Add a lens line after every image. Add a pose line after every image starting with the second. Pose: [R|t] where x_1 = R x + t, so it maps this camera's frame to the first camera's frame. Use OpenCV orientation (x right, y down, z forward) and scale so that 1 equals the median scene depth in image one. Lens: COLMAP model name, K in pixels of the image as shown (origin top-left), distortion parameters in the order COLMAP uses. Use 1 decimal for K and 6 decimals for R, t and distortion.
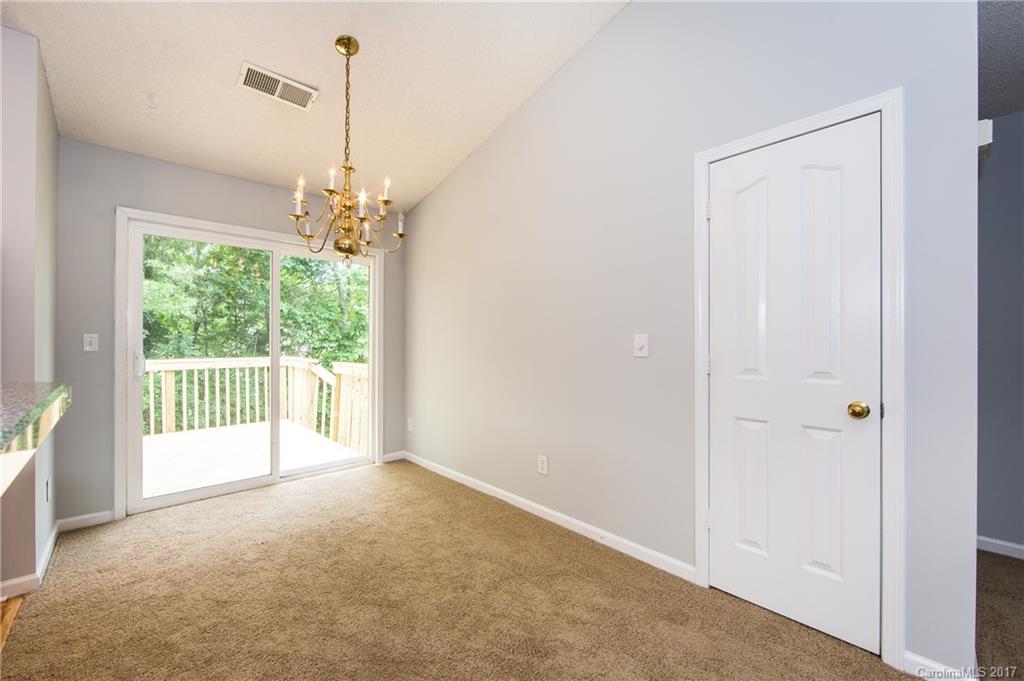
lens RADIAL K [[408.1, 0, 517.1], [0, 408.1, 345.2], [0, 0, 1]] dist [-0.005829, 0.000052]
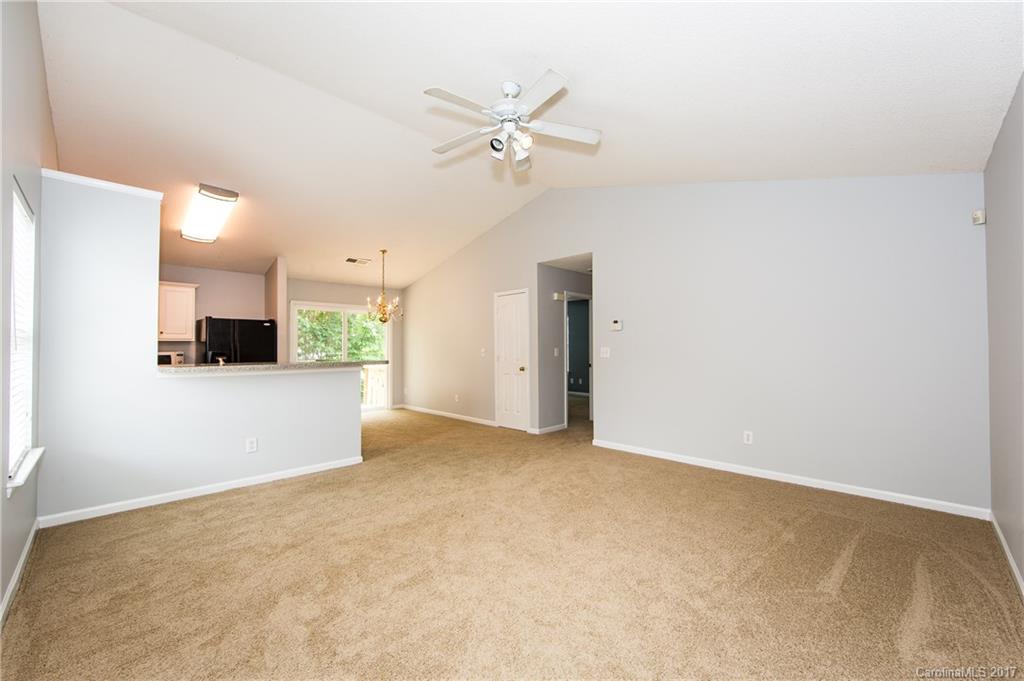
lens RADIAL K [[408.1, 0, 521.4], [0, 408.1, 347.8], [0, 0, 1]] dist [-0.005829, 0.000052]
pose [[0.999786, -0.008326, 0.018933, 0.361178], [0.008509, 0.999918, -0.009595, -0.001726], [-0.018851, 0.009754, 0.999775, -1.361318]]
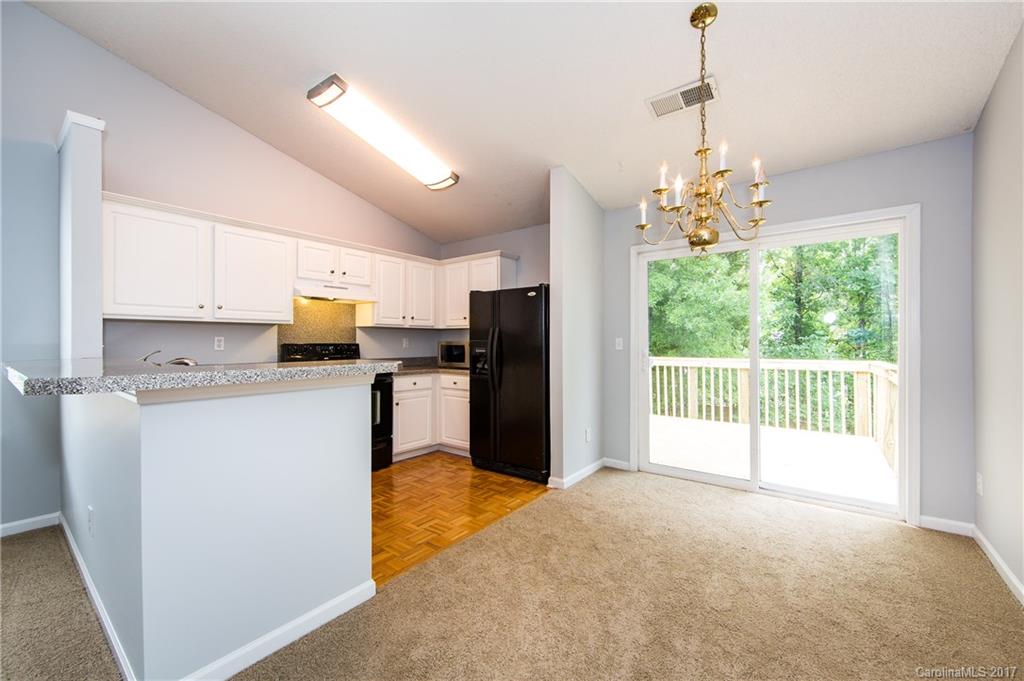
lens RADIAL K [[408.1, 0, 496.1], [0, 408.1, 342.1], [0, 0, 1]] dist [-0.005829, 0.000052]
pose [[0.131396, -0.003449, -0.991324, 0.289516], [-0.004874, 0.999980, -0.004125, -0.003185], [0.991318, 0.005373, 0.131377, 0.298862]]
